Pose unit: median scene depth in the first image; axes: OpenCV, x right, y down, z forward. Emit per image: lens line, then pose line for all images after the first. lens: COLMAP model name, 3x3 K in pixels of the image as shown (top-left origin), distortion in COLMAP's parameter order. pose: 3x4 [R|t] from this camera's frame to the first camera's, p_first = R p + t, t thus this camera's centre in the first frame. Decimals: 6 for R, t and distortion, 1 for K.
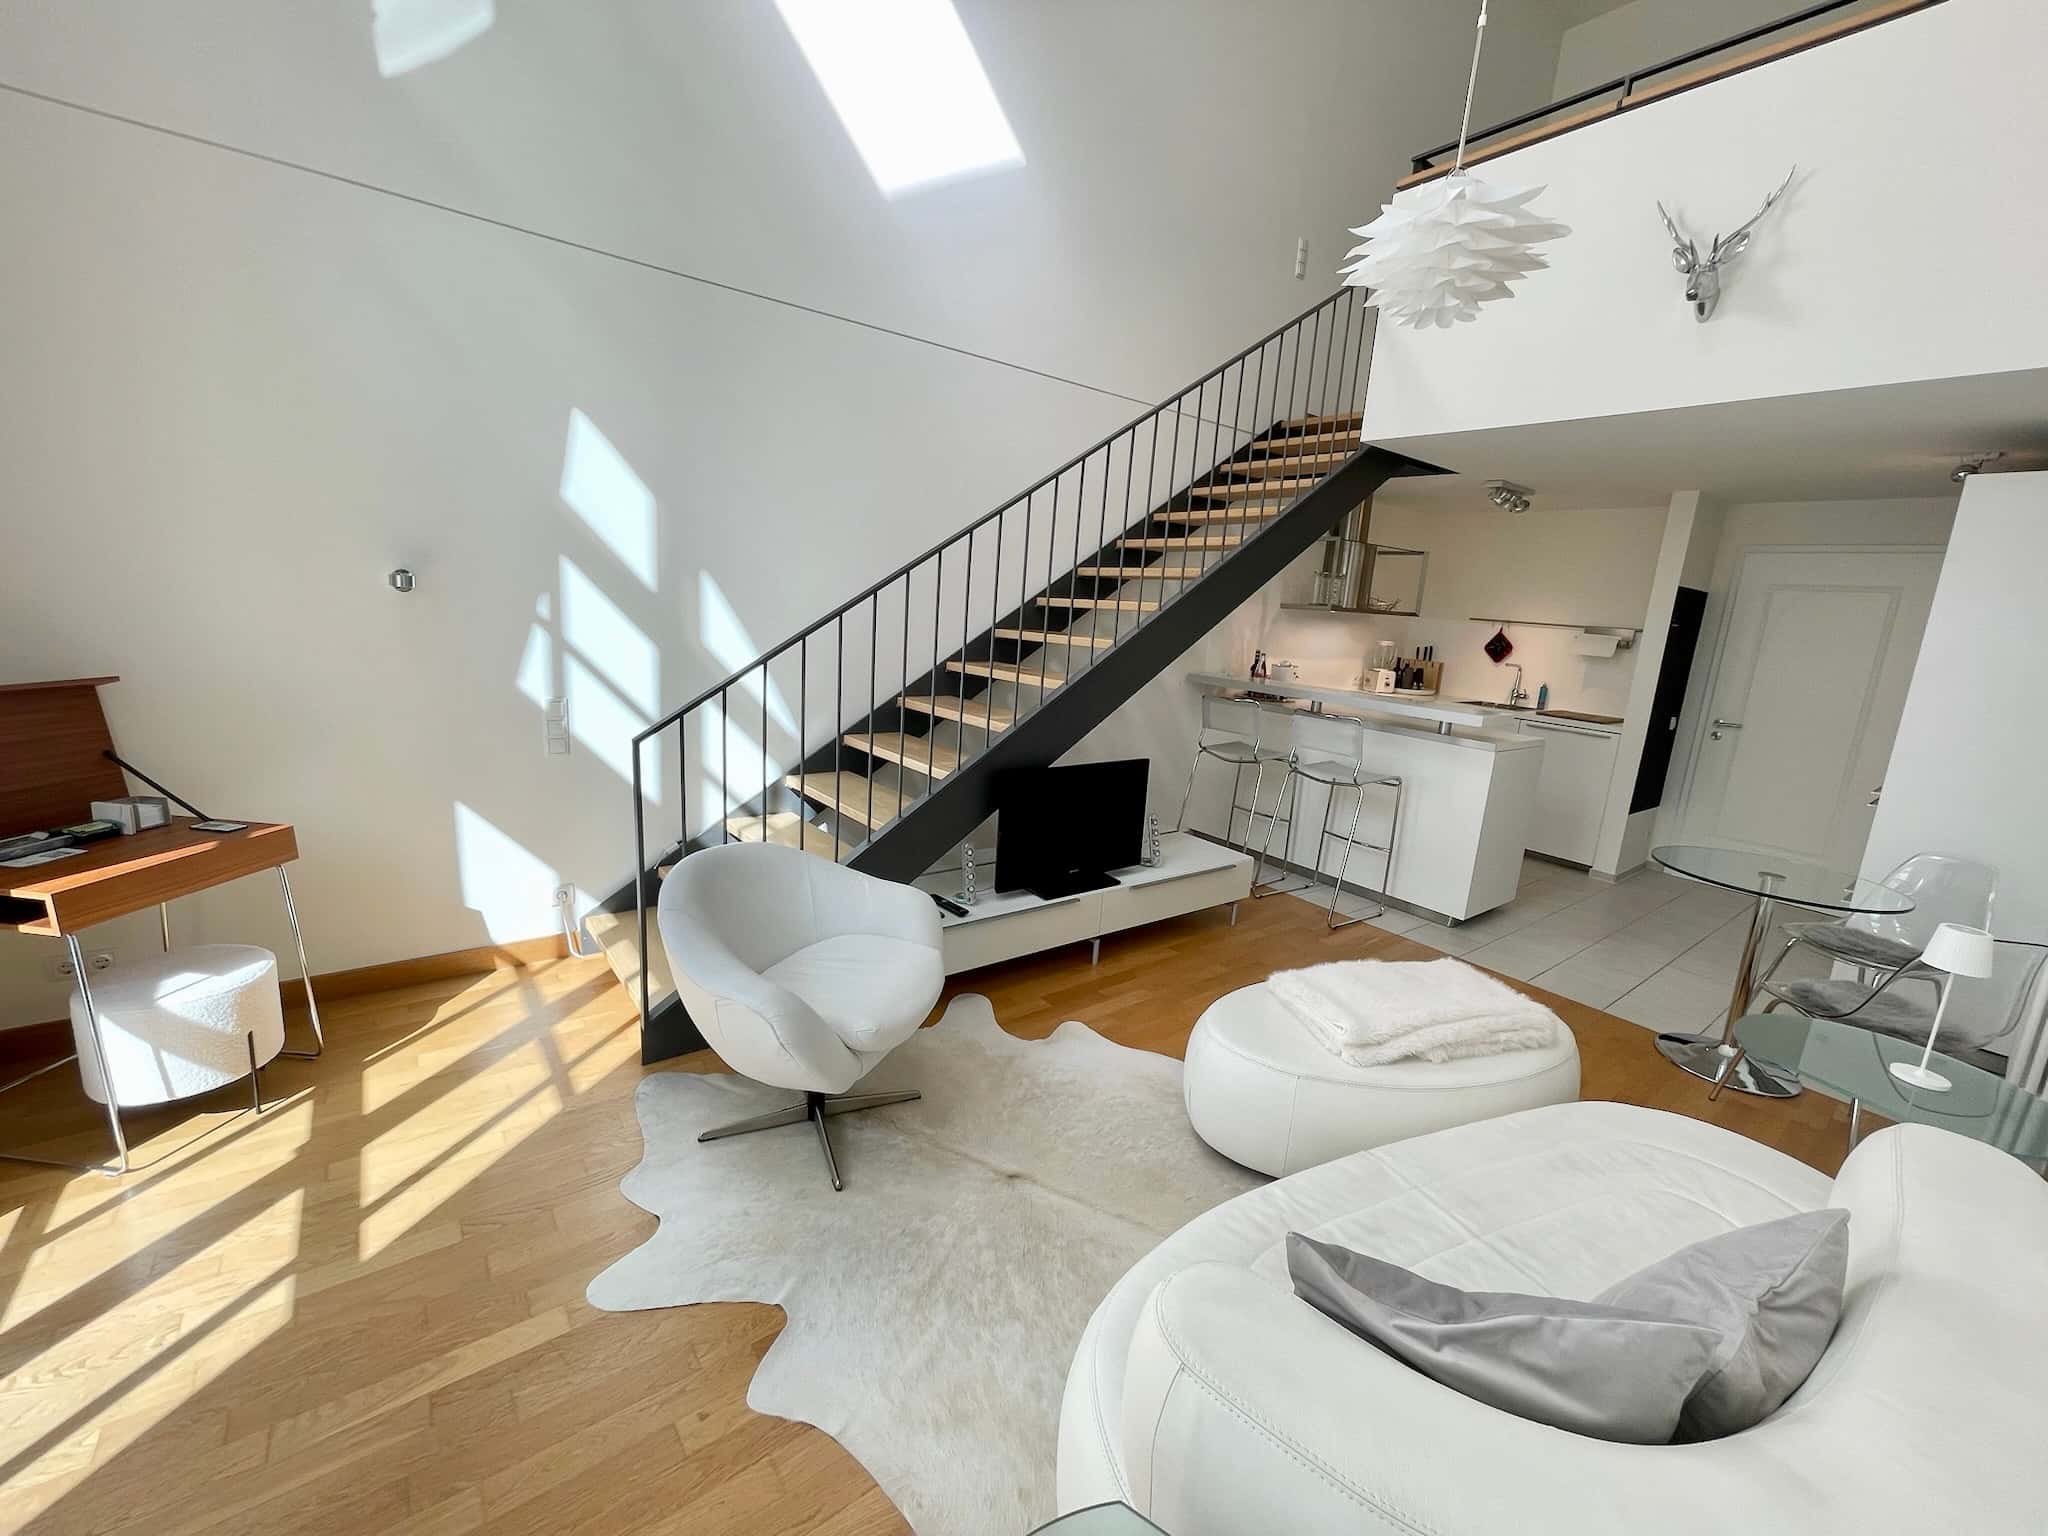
lens RADIAL K [[822.4, 0, 1024.0], [0, 822.4, 768.0], [0, 0, 1]] dist [-0.007666, -0.000724]
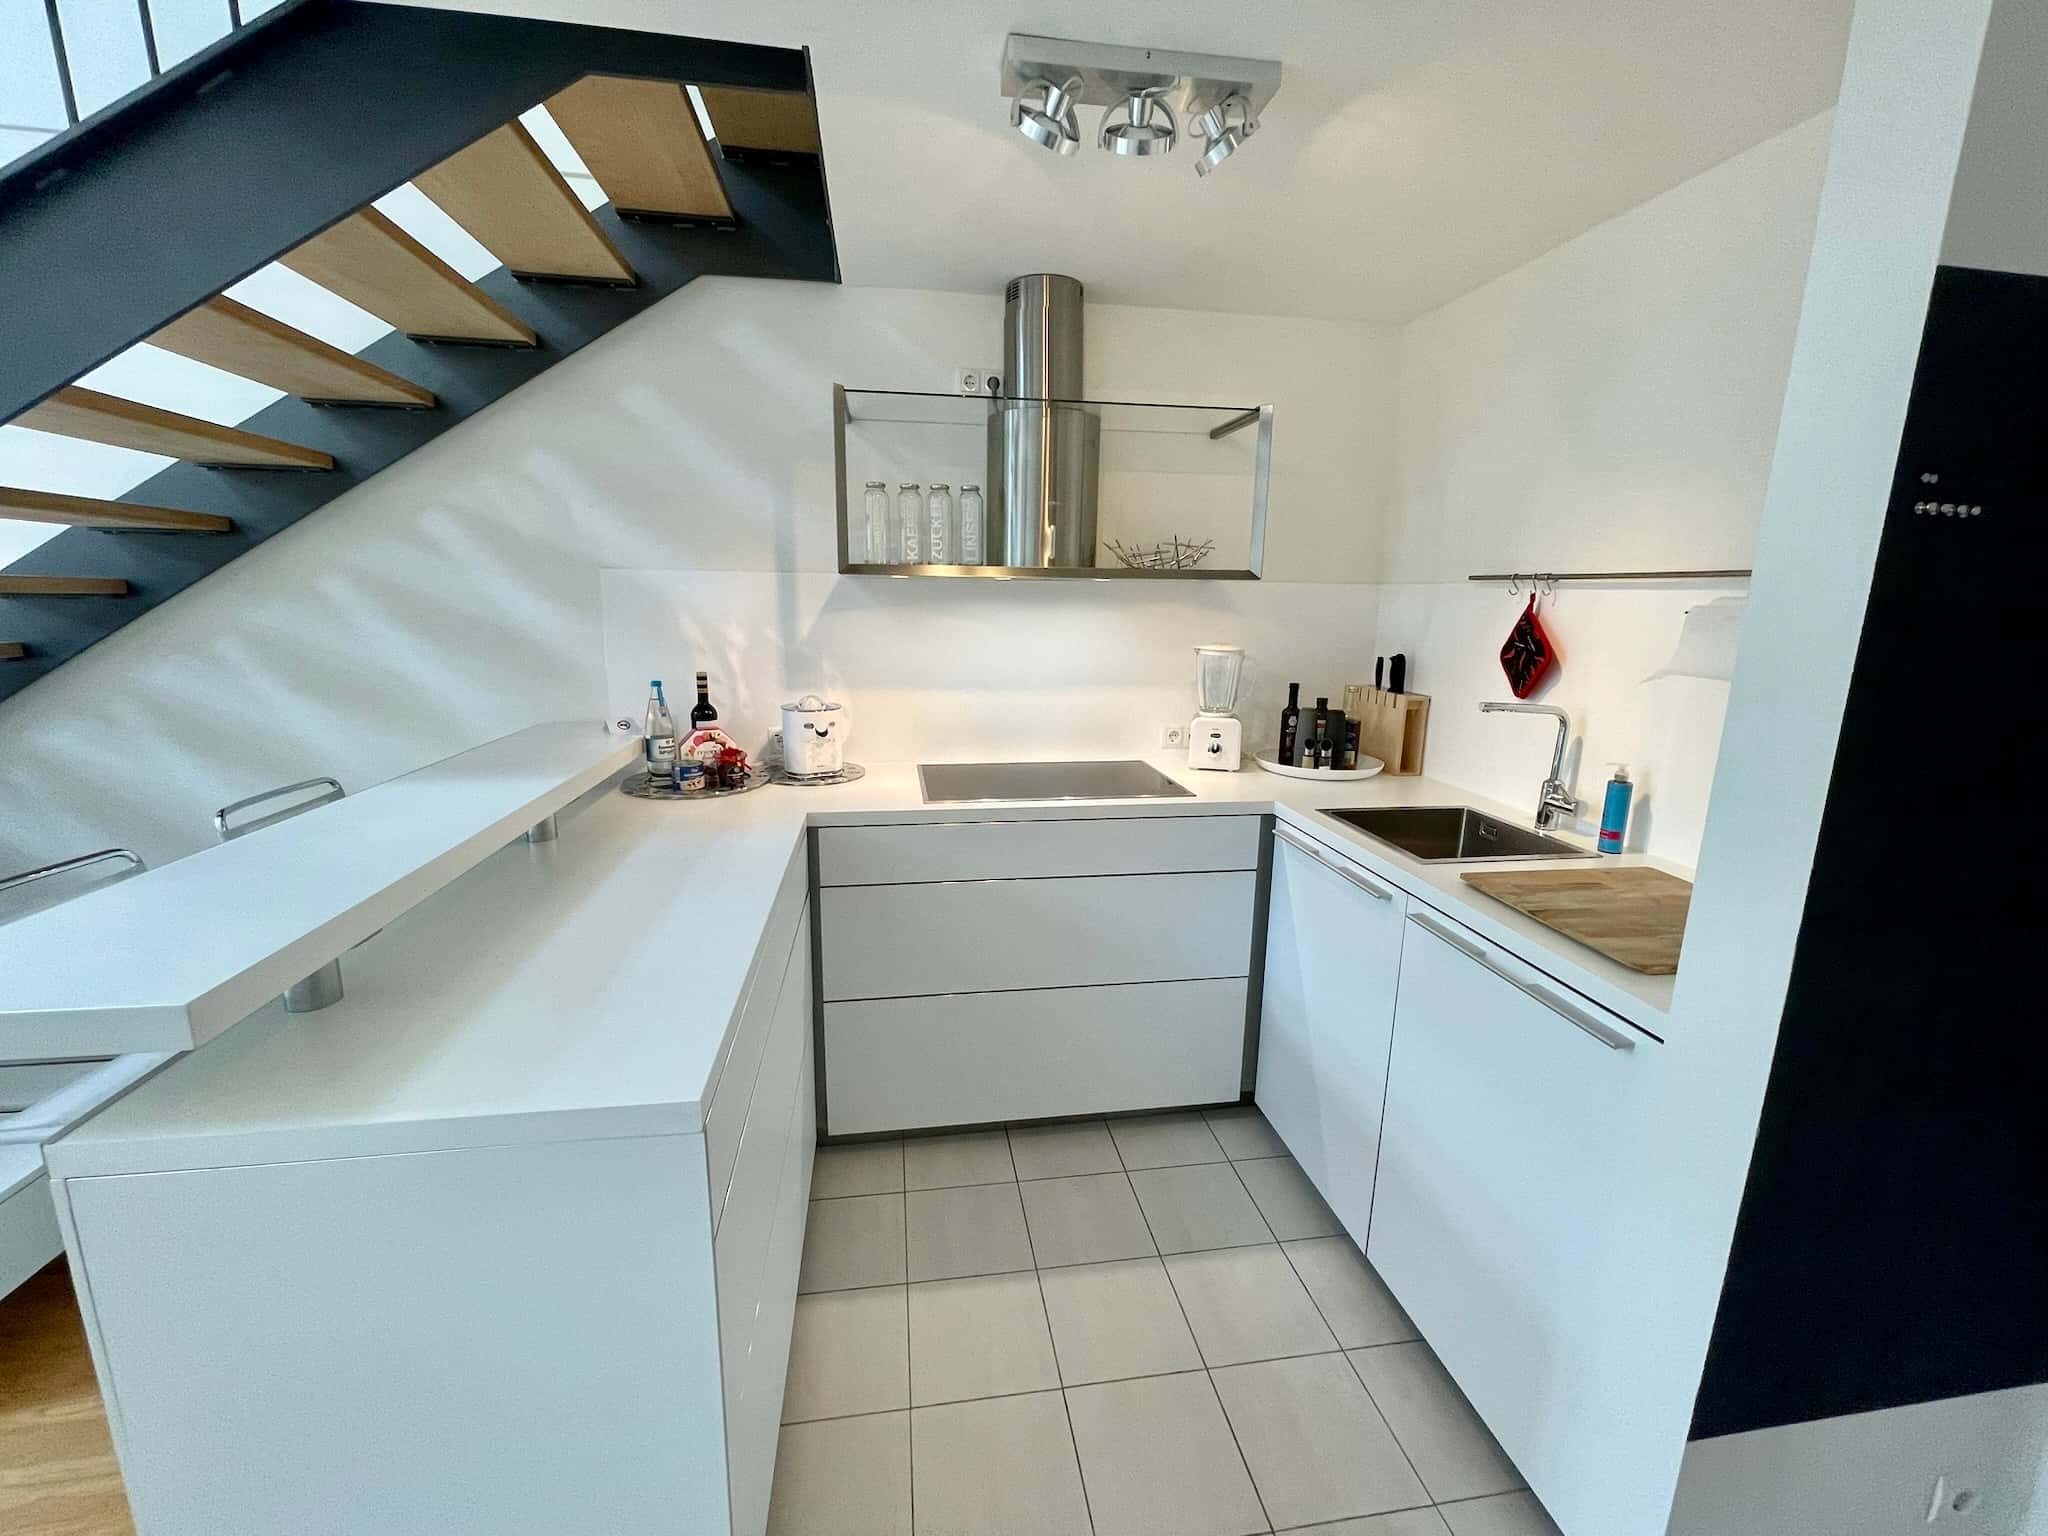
lens RADIAL K [[822.4, 0, 1024.0], [0, 822.4, 768.0], [0, 0, 1]] dist [-0.007666, -0.000724]
pose [[0.876736, 0.045178, -0.478845, 0.566874], [-0.055884, 0.998404, -0.008122, -0.086529], [0.477714, 0.033880, 0.877862, 0.610296]]
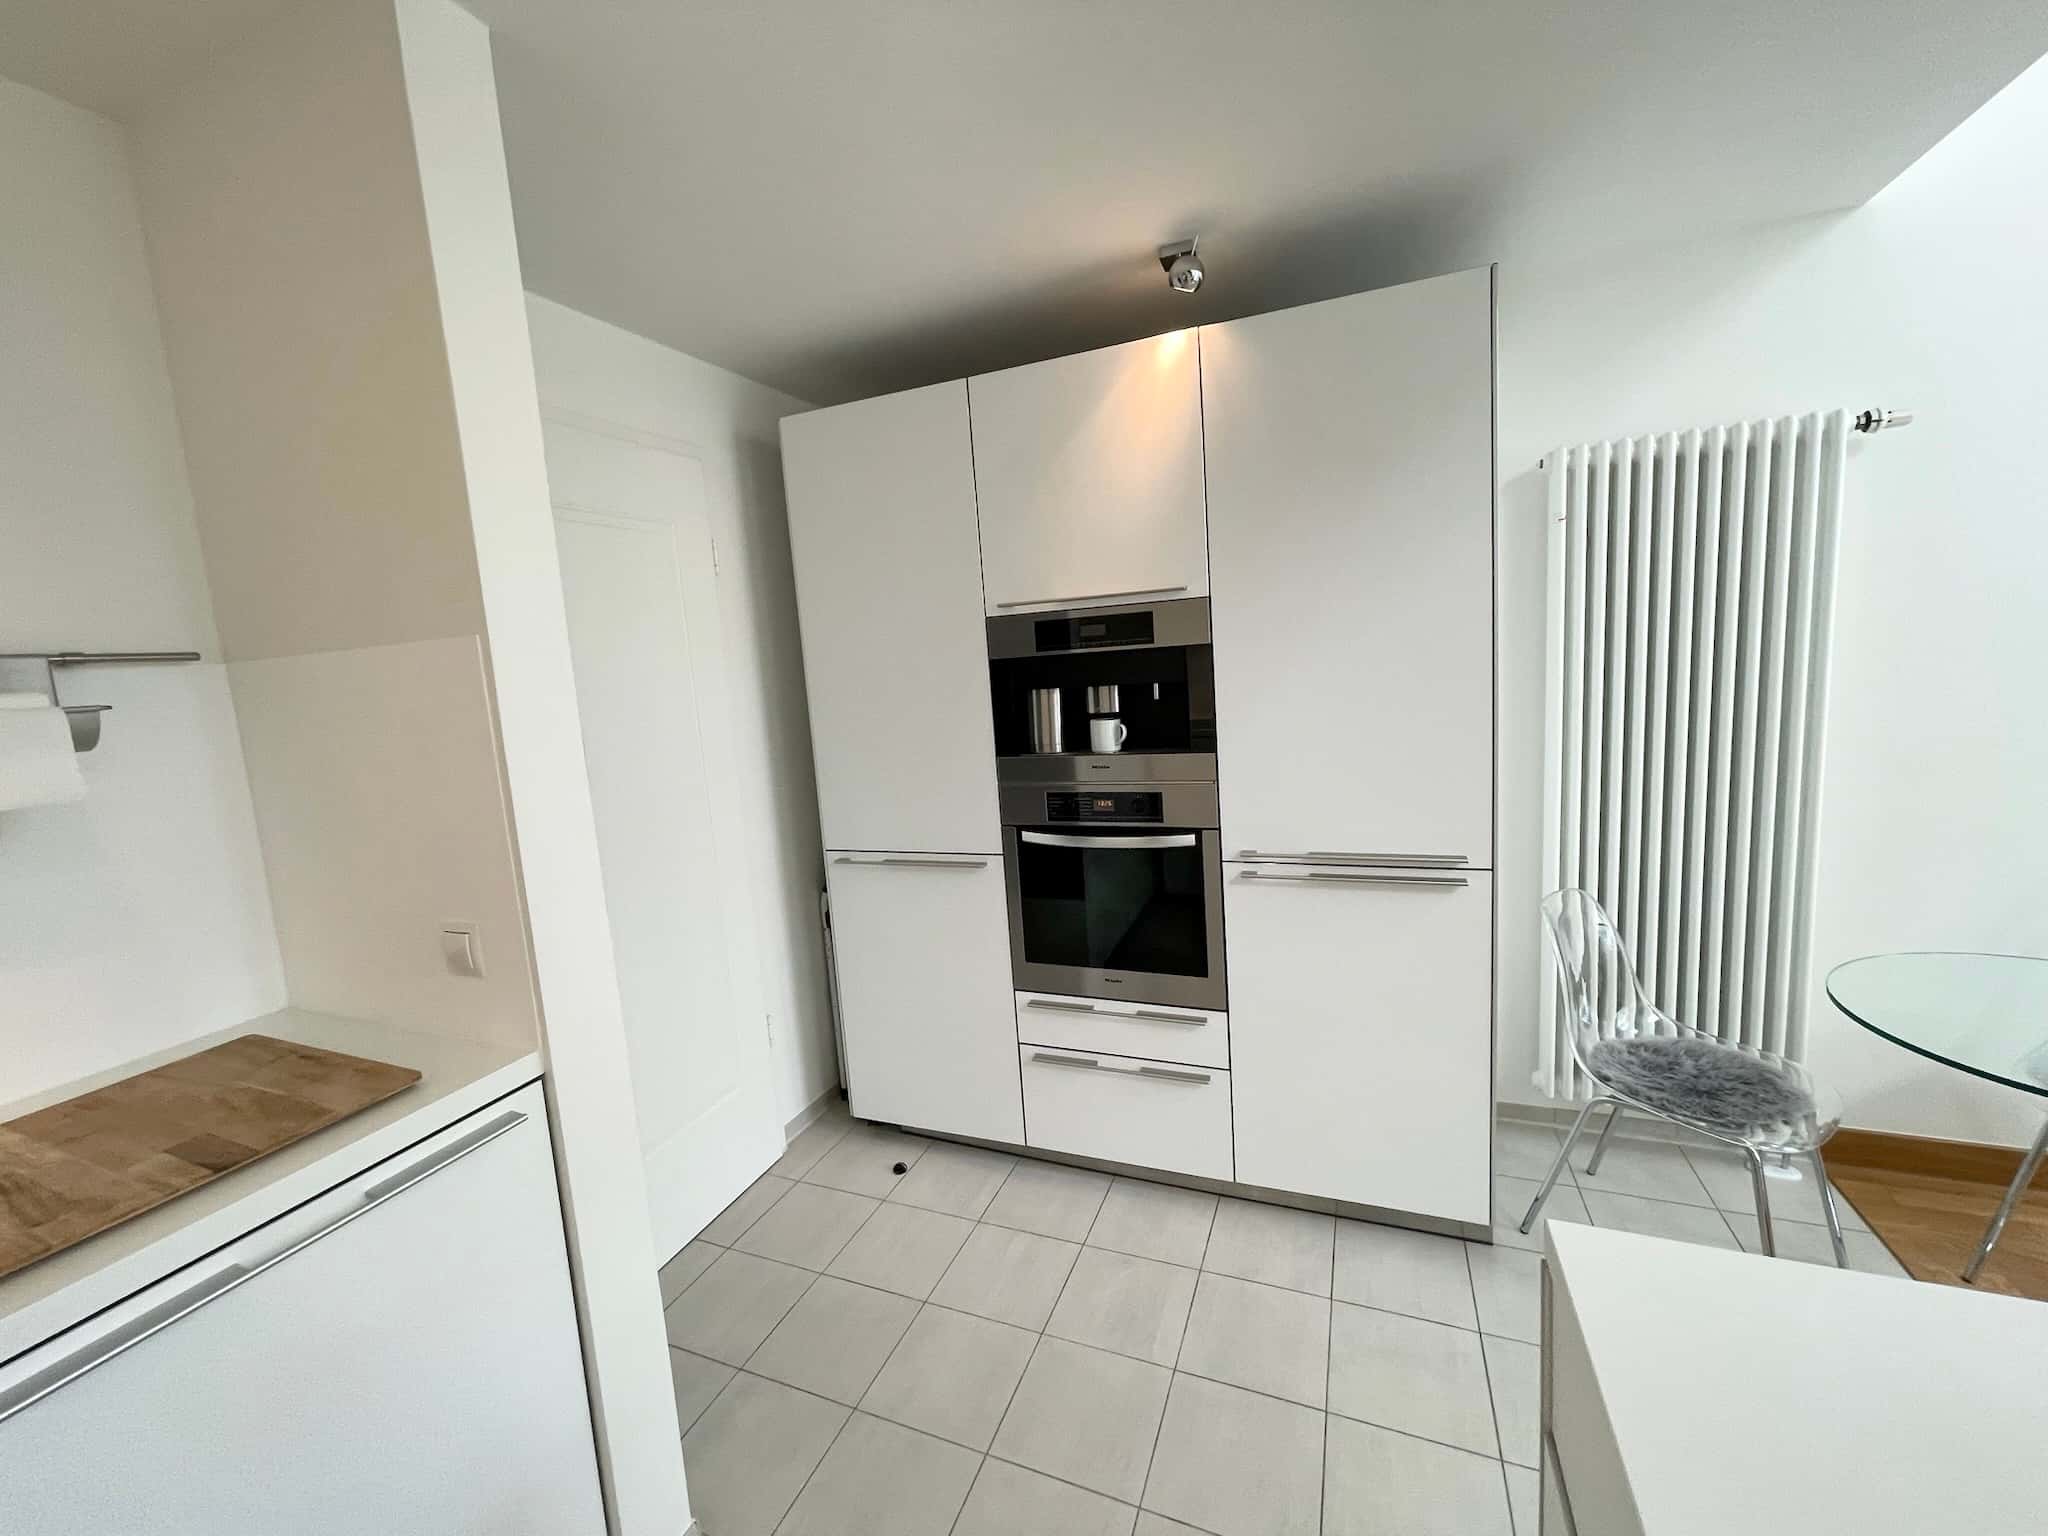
lens RADIAL K [[830.1, 0, 1024.0], [0, 830.1, 768.0], [0, 0, 1]] dist [-0.002124, -0.000241]
pose [[-0.507855, -0.144180, 0.849291, 0.396892], [0.207972, 0.936211, 0.283298, -0.134461], [-0.835961, 0.320503, -0.445474, 0.804518]]
